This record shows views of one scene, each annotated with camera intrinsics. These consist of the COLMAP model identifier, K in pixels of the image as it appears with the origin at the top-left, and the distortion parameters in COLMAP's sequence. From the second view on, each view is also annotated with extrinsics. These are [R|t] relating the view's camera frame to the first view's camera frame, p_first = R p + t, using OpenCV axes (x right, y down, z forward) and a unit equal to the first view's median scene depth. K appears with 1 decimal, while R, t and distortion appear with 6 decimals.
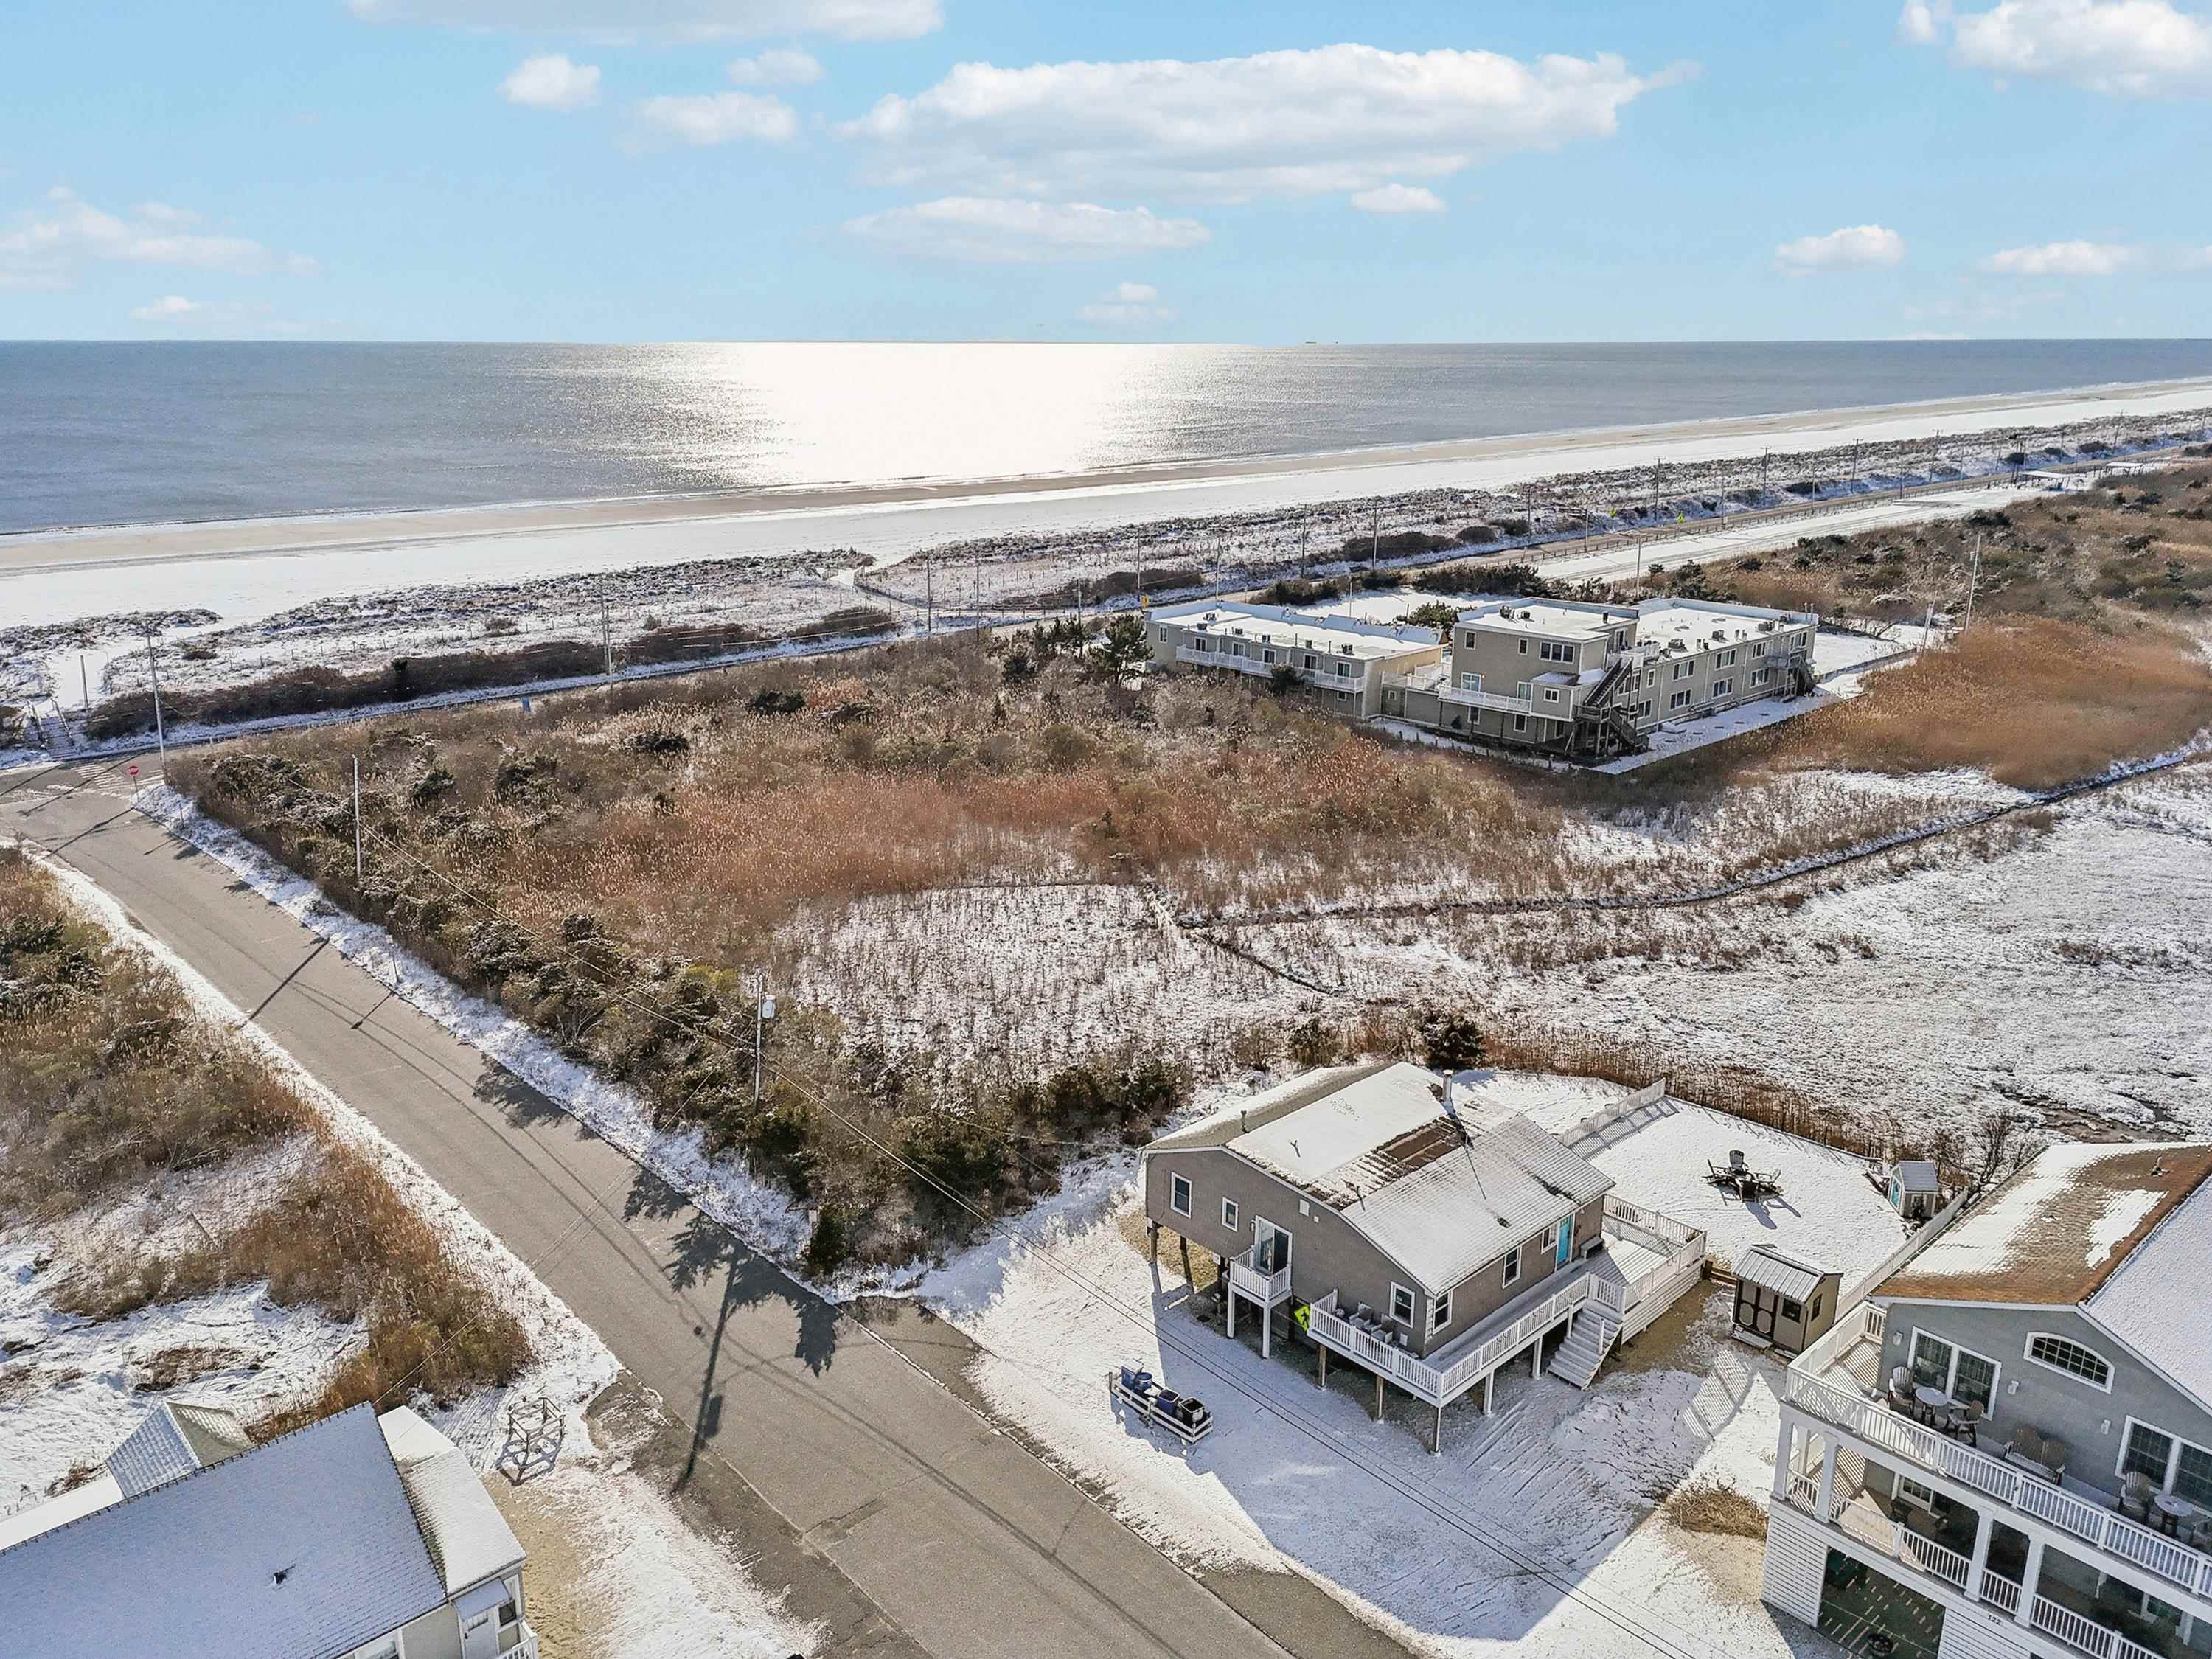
lens RADIAL K [[1644.7, 0, 1088.0], [0, 1644.7, 833.8], [0, 0, 1]] dist [0.072254, -0.000360]
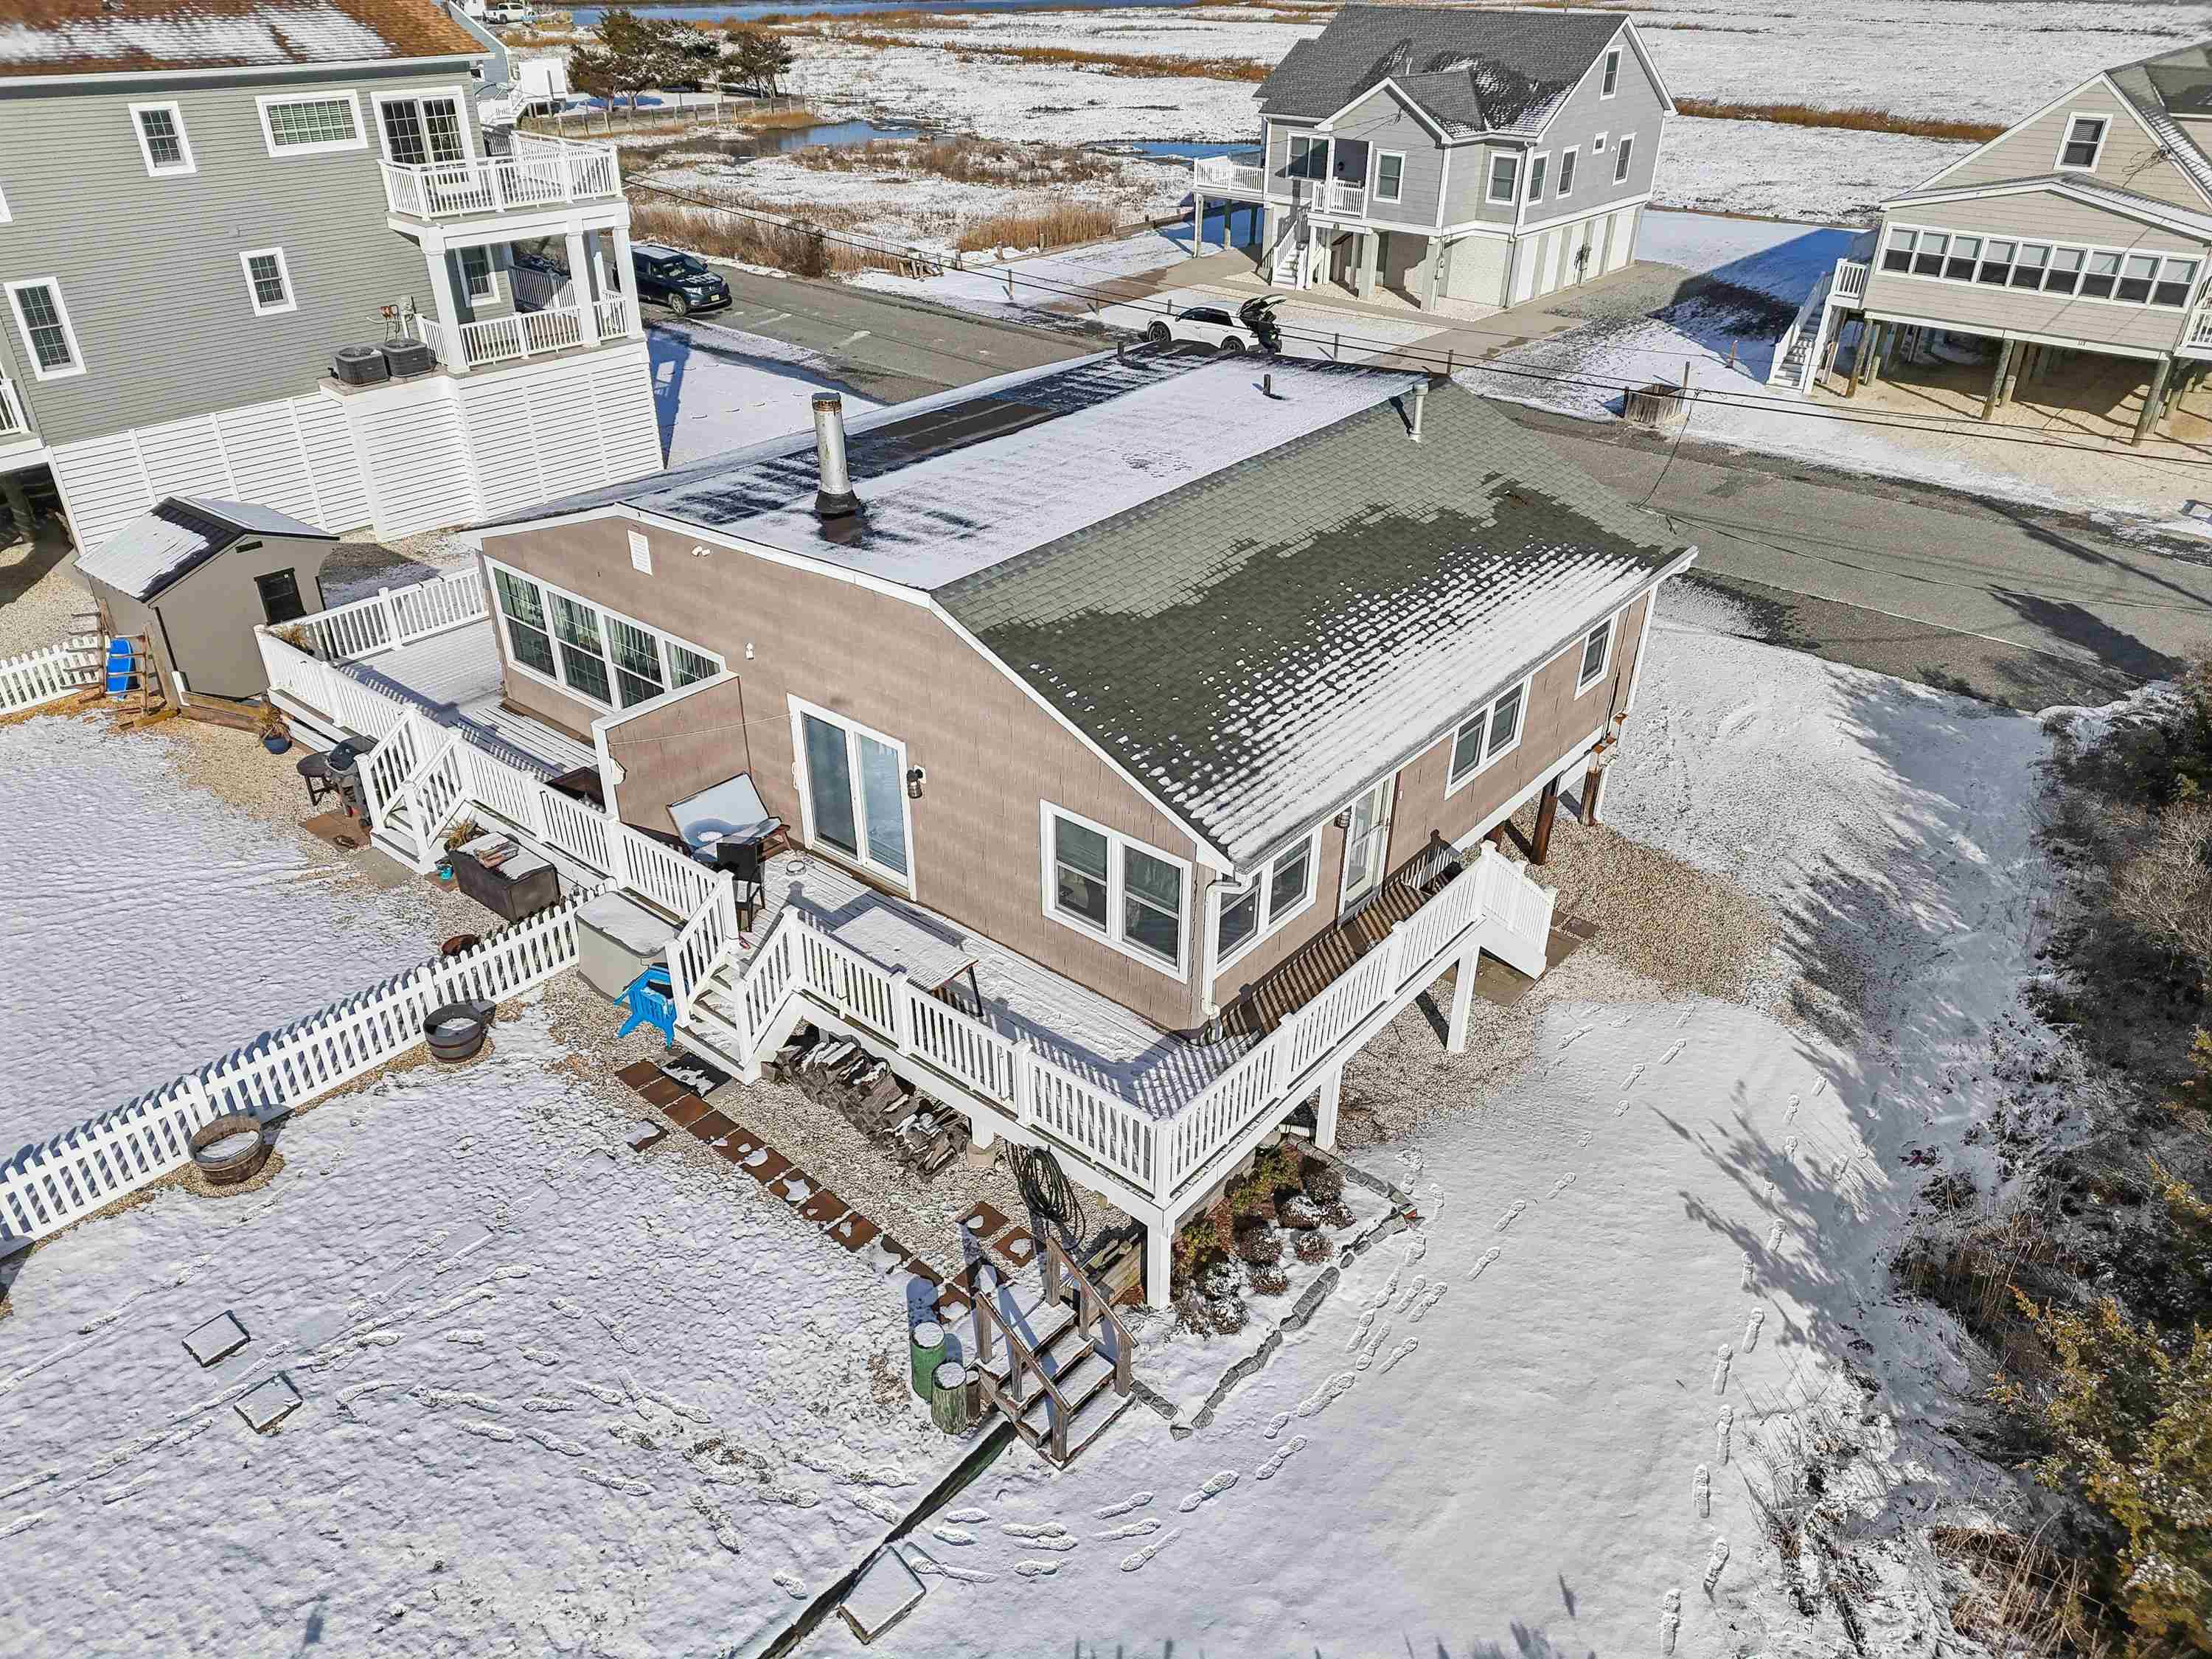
lens RADIAL K [[1527.5, 0, 1115.2], [0, 1527.5, 813.5], [0, 0, 1]] dist [0.076430, -0.072547]
pose [[-0.991628, 0.057661, -0.115538, 0.187217], [-0.045259, 0.682796, 0.729205, -0.013472], [0.120936, 0.728330, -0.674470, 1.167813]]
